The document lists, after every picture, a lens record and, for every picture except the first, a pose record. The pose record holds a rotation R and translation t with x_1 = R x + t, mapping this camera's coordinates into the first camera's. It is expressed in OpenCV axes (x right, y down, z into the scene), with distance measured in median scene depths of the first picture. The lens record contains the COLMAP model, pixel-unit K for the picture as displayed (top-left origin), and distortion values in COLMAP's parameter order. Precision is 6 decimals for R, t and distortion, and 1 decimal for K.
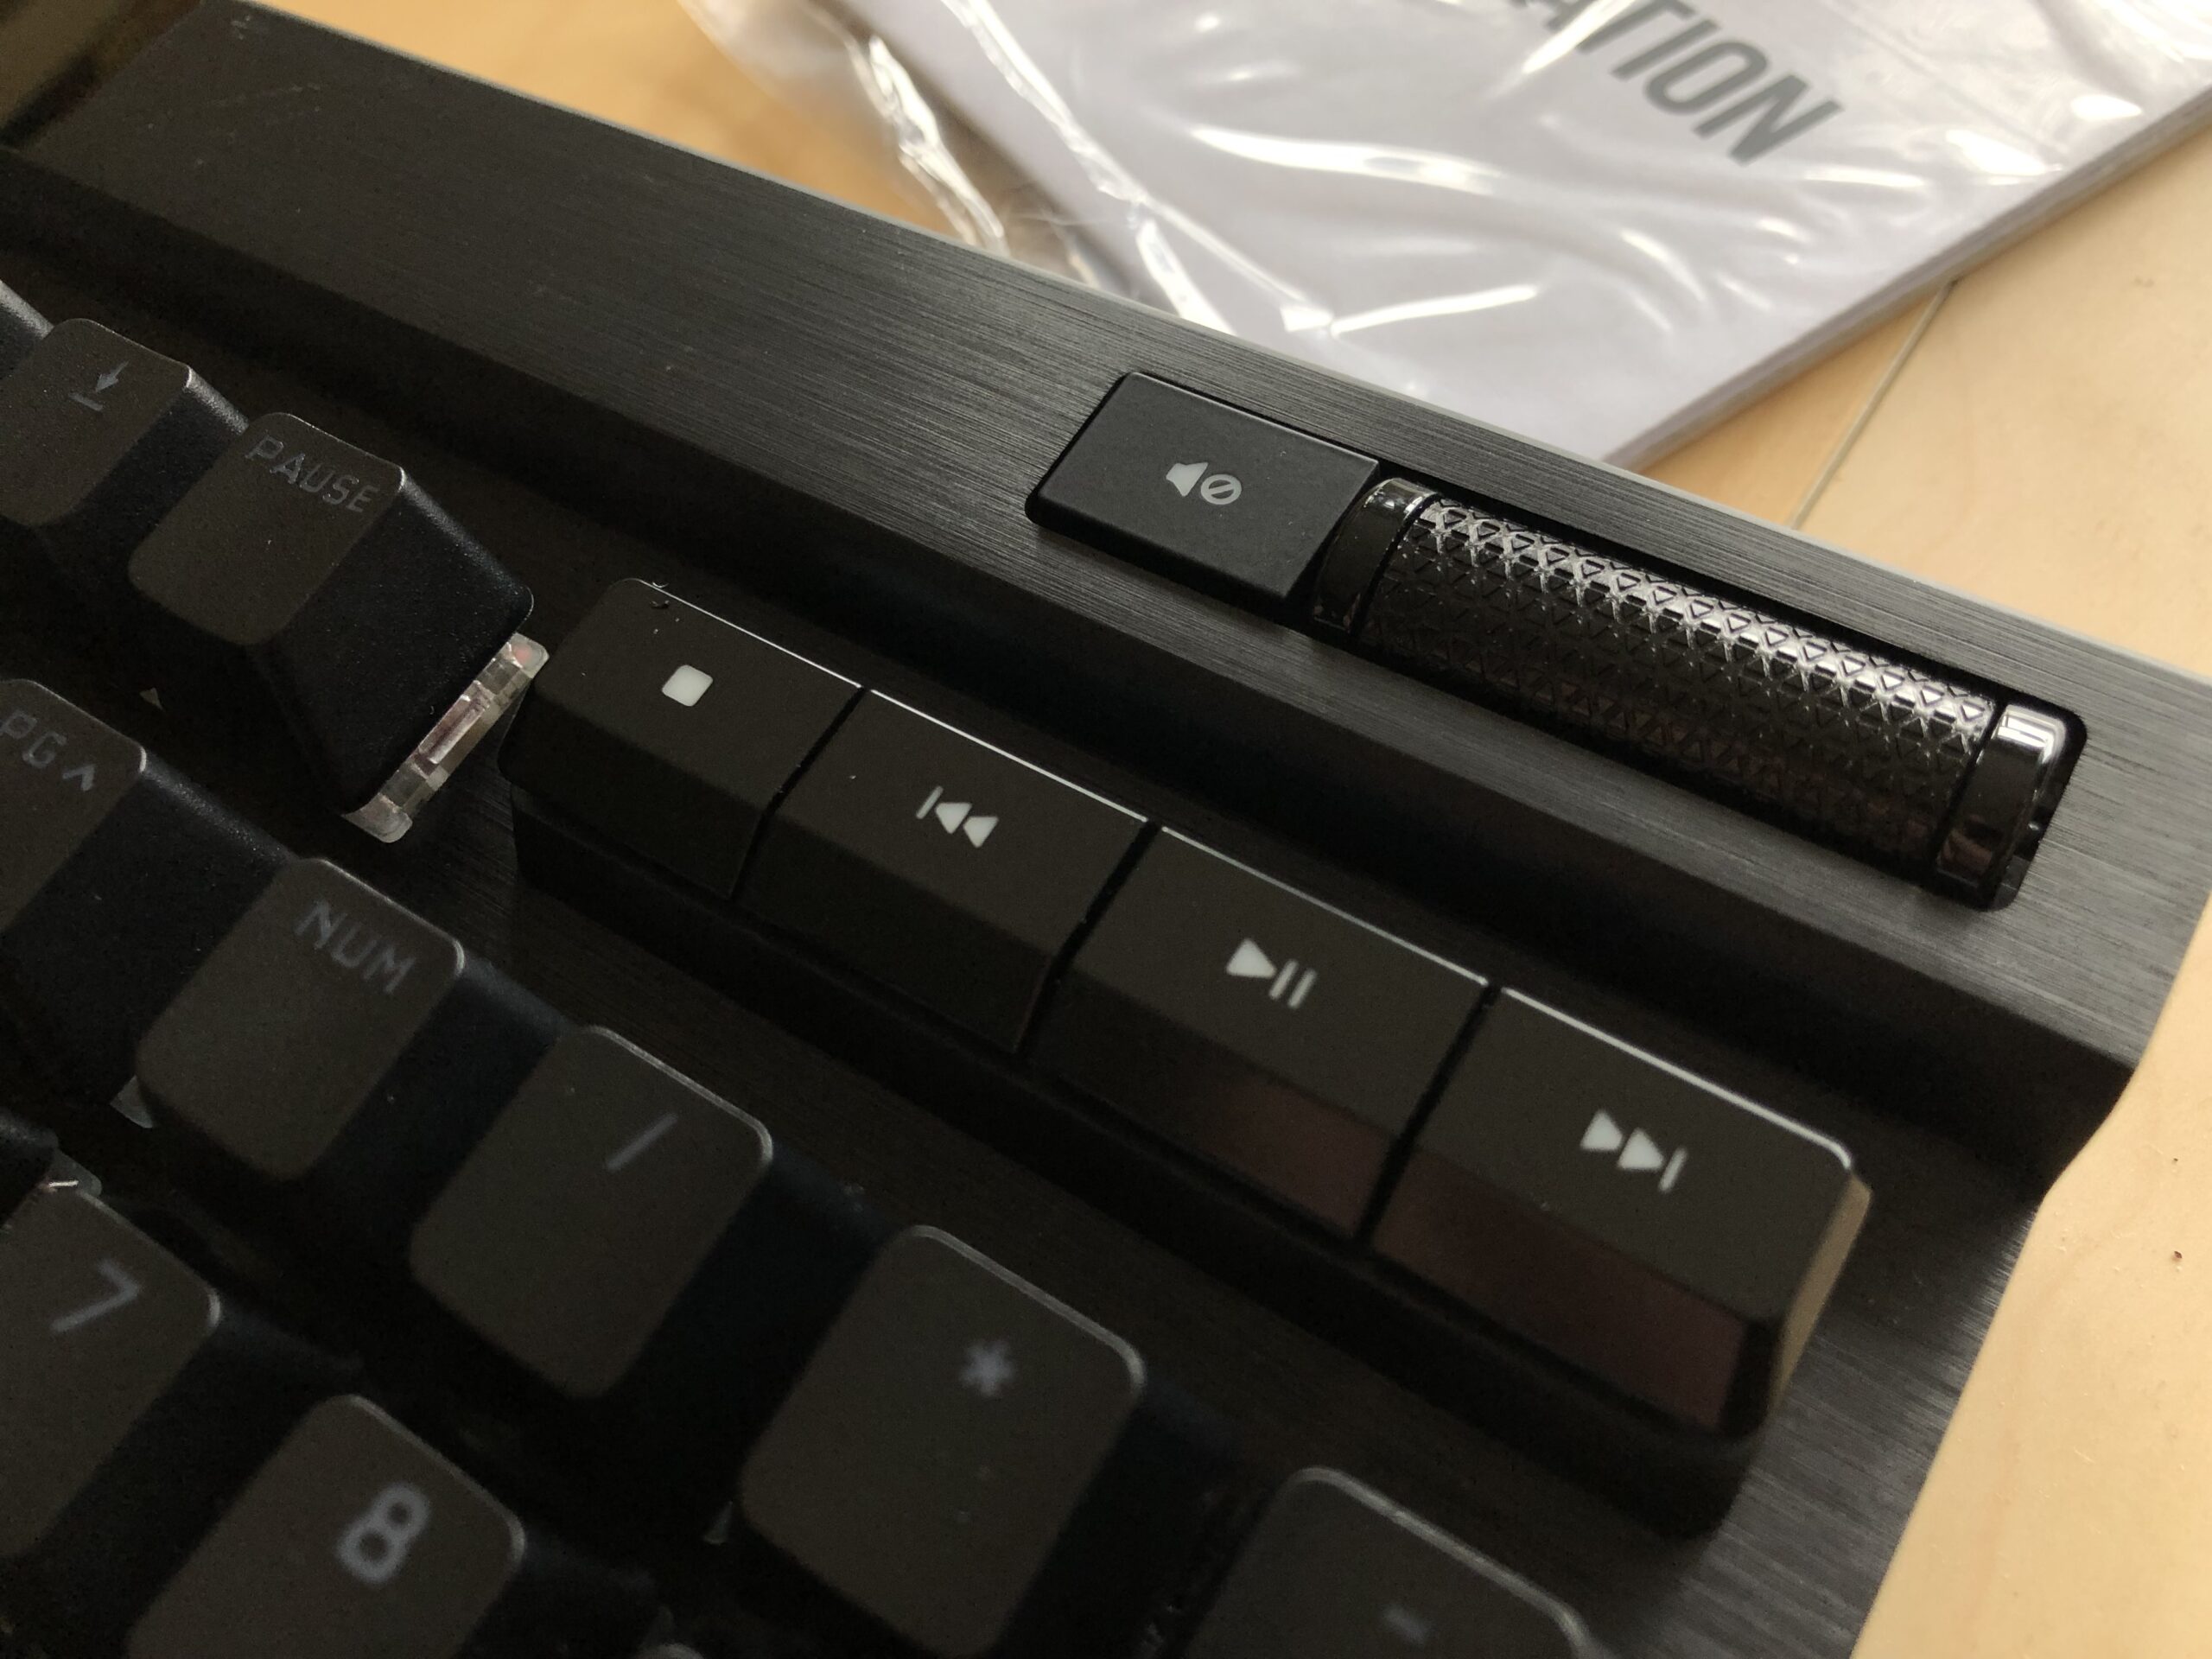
lens RADIAL K [[1802.1, 0, 1105.1], [0, 1802.1, 825.1], [0, 0, 1]] dist [0.052626, -0.061698]
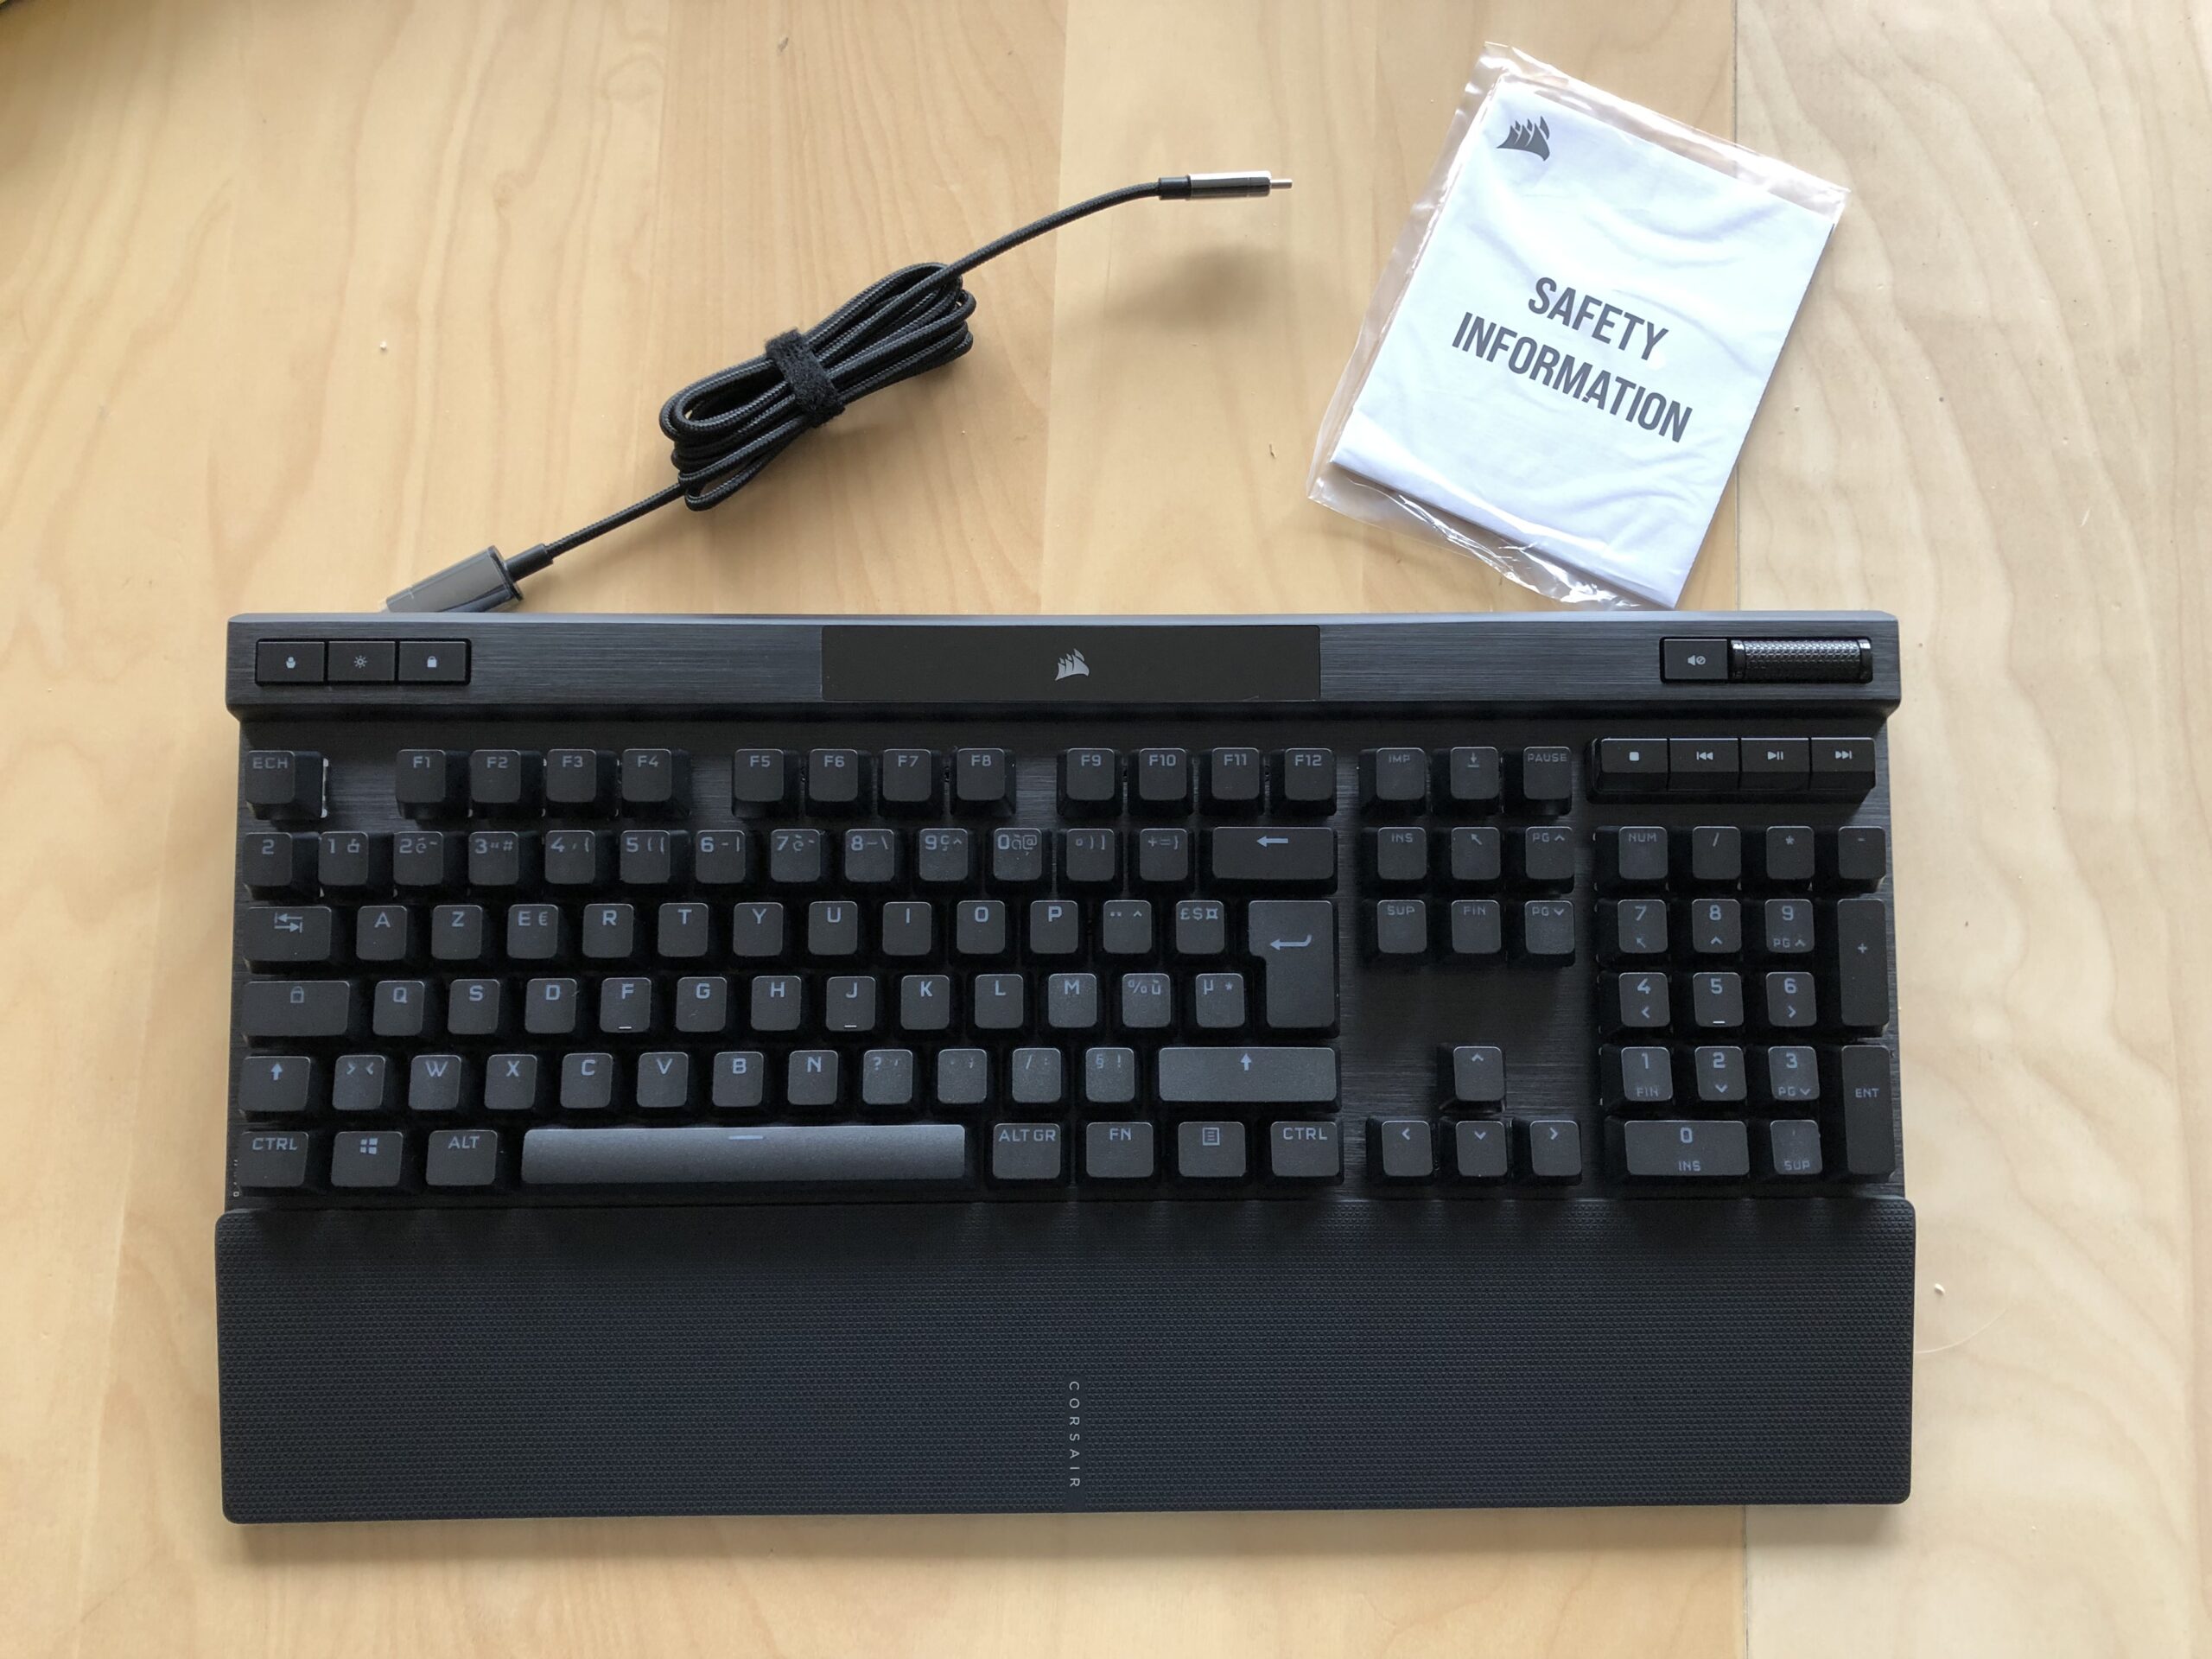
lens RADIAL K [[1802.1, 0, 1102.8], [0, 1802.1, 811.3], [0, 0, 1]] dist [0.052626, -0.061698]
pose [[0.833782, -0.503993, 0.225387, -2.420588], [0.390893, 0.827197, 0.403668, -2.307646], [-0.389886, -0.248469, 0.886709, -2.568092]]
